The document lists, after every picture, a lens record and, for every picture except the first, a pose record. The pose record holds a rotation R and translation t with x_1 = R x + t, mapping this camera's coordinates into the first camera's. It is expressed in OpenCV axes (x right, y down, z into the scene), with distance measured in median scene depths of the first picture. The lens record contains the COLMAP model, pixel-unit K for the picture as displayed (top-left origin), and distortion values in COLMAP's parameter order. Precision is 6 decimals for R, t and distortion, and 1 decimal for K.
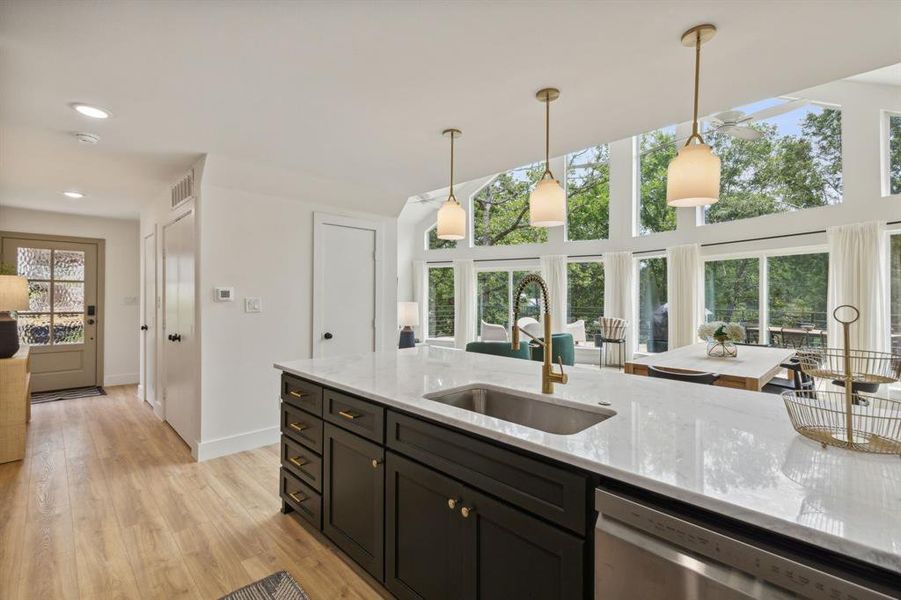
lens RADIAL K [[414.4, 0, 444.5], [0, 414.4, 298.6], [0, 0, 1]] dist [0.004374, 0.000401]
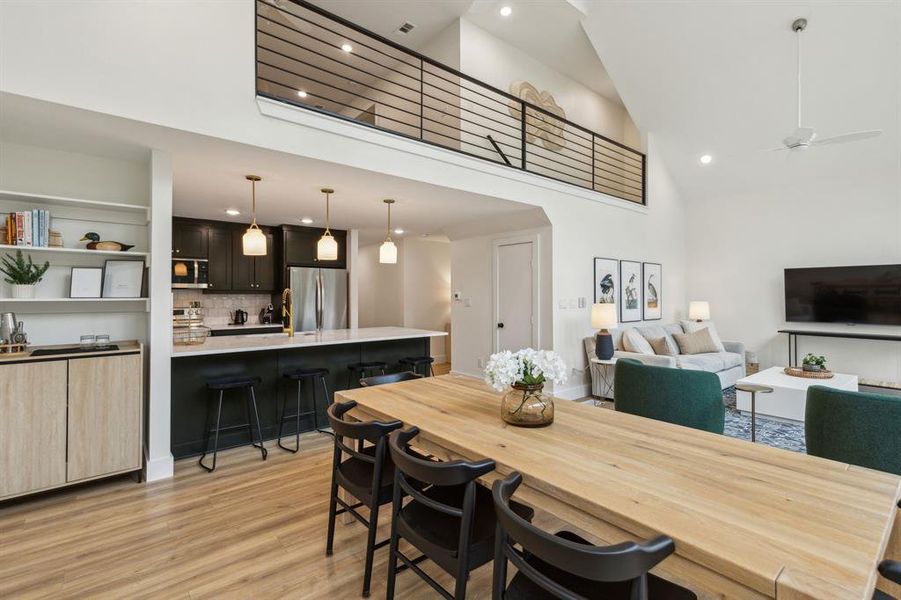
lens RADIAL K [[414.4, 0, 452.8], [0, 414.4, 294.2], [0, 0, 1]] dist [0.004374, 0.000401]
pose [[-0.075358, -0.001990, -0.997155, 0.795414], [-0.005750, 0.999982, -0.001561, -0.008859], [0.997140, 0.005616, -0.075368, 0.664663]]
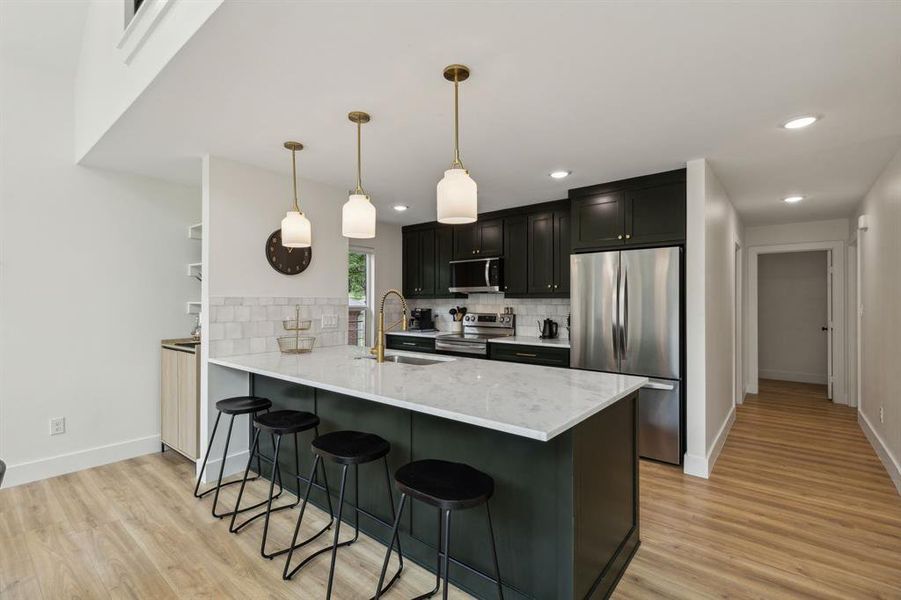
lens RADIAL K [[414.4, 0, 449.6], [0, 414.4, 304.0], [0, 0, 1]] dist [0.004374, 0.000401]
pose [[-0.993263, -0.003656, -0.115825, 0.055682], [-0.005265, 0.999894, 0.013587, -0.007621], [0.115763, 0.014105, -0.993177, 0.814593]]
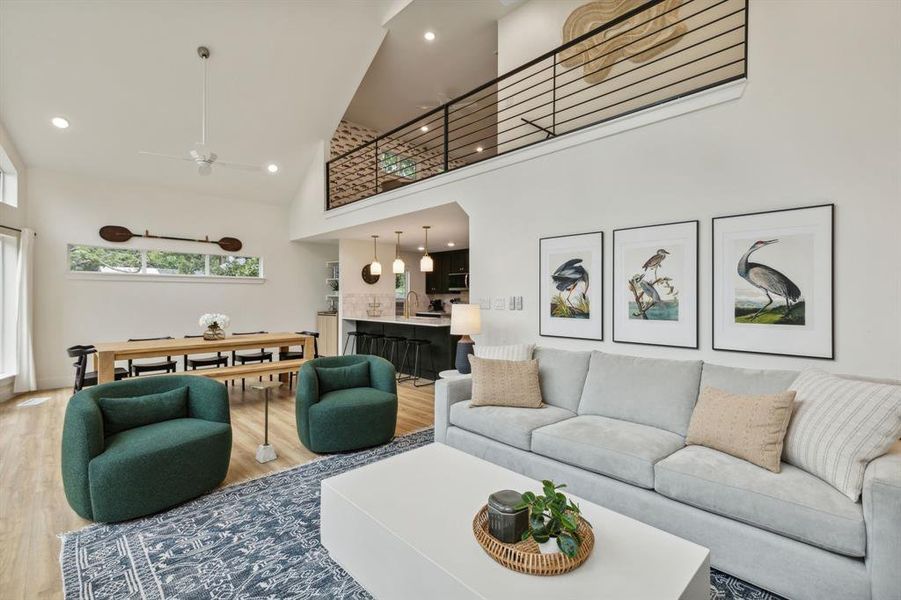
lens RADIAL K [[405.5, 0, 450.3], [0, 405.5, 295.2], [0, 0, 1]] dist [0.002803, 0.001230]
pose [[-0.999991, -0.004166, 0.000498, -0.055040], [-0.004164, 0.999984, 0.003839, -0.008845], [-0.000514, 0.003837, -0.999993, 1.578780]]
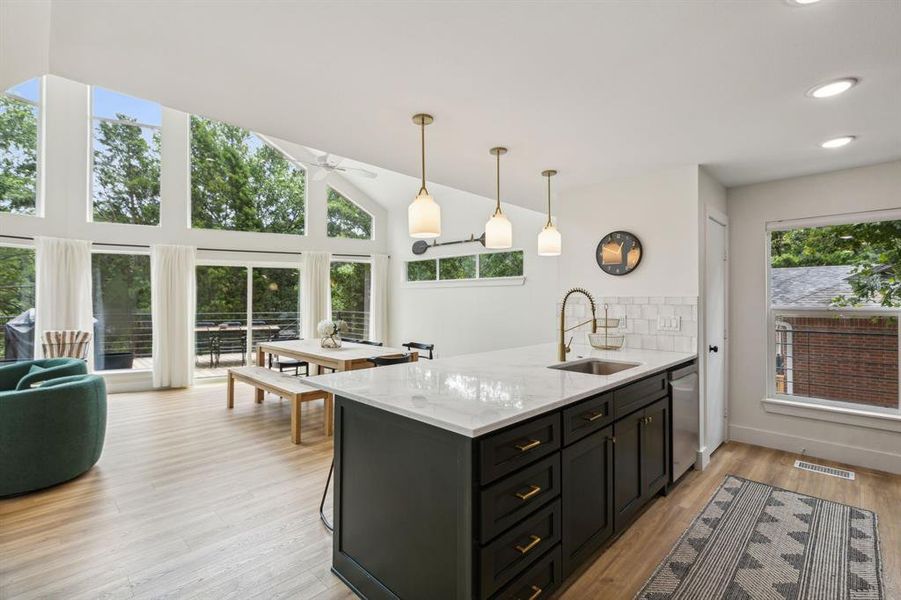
lens RADIAL K [[414.4, 0, 451.6], [0, 414.4, 293.0], [0, 0, 1]] dist [0.004374, 0.000401]
pose [[-0.019342, 0.015852, 0.999687, -0.419378], [0.004375, 0.999866, -0.015770, -0.004894], [-0.999803, 0.004068, -0.019409, 0.453491]]
